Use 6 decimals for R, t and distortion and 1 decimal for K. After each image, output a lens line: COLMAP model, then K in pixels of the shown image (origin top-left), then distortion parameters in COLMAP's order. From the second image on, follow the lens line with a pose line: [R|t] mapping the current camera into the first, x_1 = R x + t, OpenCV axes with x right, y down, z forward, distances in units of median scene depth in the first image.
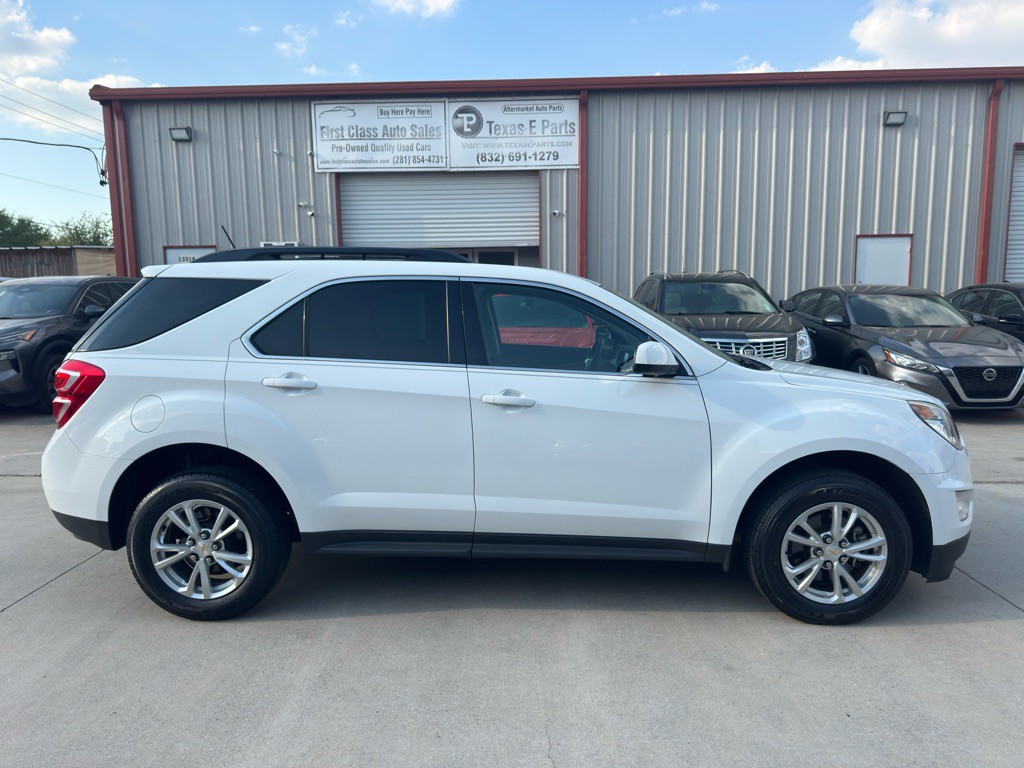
lens RADIAL K [[729.9, 0, 511.0], [0, 729.9, 395.4], [0, 0, 1]] dist [0.017491, -0.020857]
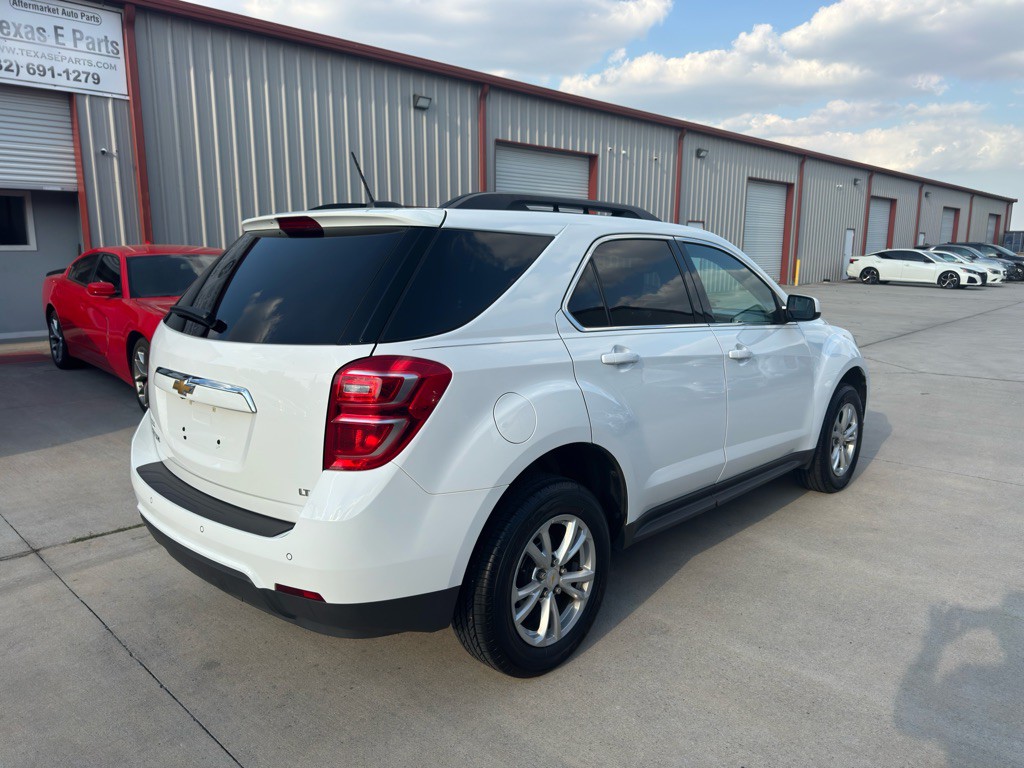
lens RADIAL K [[729.9, 0, 516.2], [0, 729.9, 385.9], [0, 0, 1]] dist [0.017491, -0.020857]
pose [[0.660648, -0.122096, 0.740700, -0.266517], [0.094478, 0.992363, 0.079312, -0.016514], [-0.744727, 0.017582, 0.667137, 0.134155]]
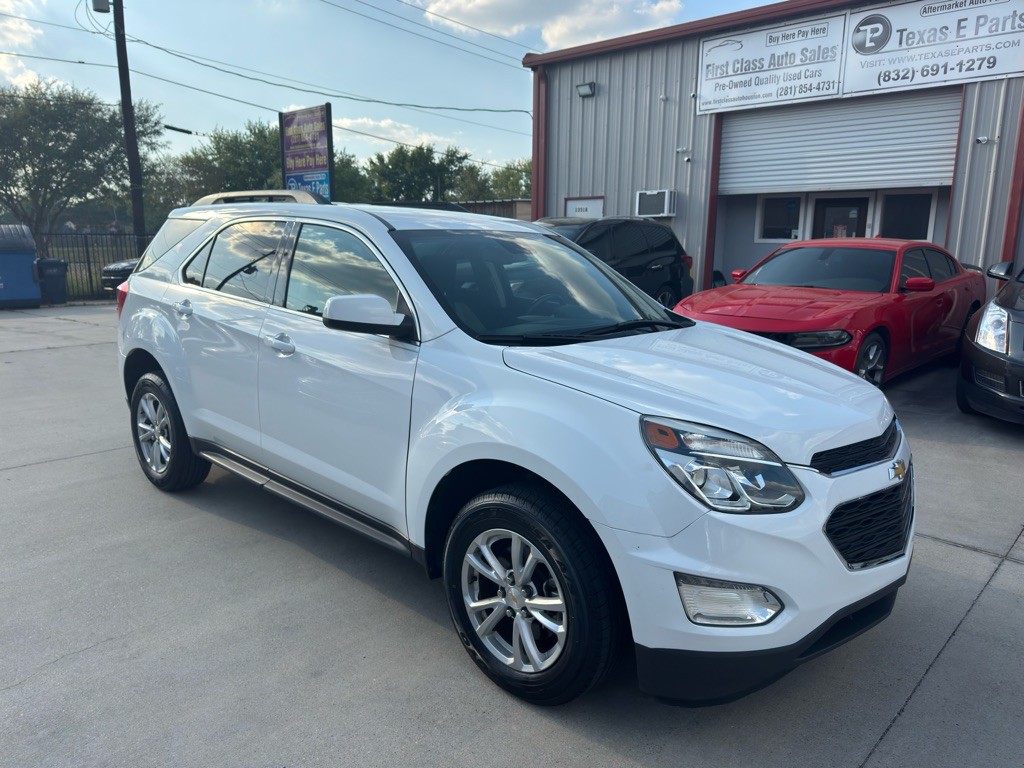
lens RADIAL K [[729.9, 0, 489.1], [0, 729.9, 384.8], [0, 0, 1]] dist [0.017491, -0.020857]
pose [[0.747689, 0.145938, -0.647814, 0.208038], [-0.111919, 0.989291, 0.093692, -0.015507], [0.654550, 0.002450, 0.756015, 0.102312]]
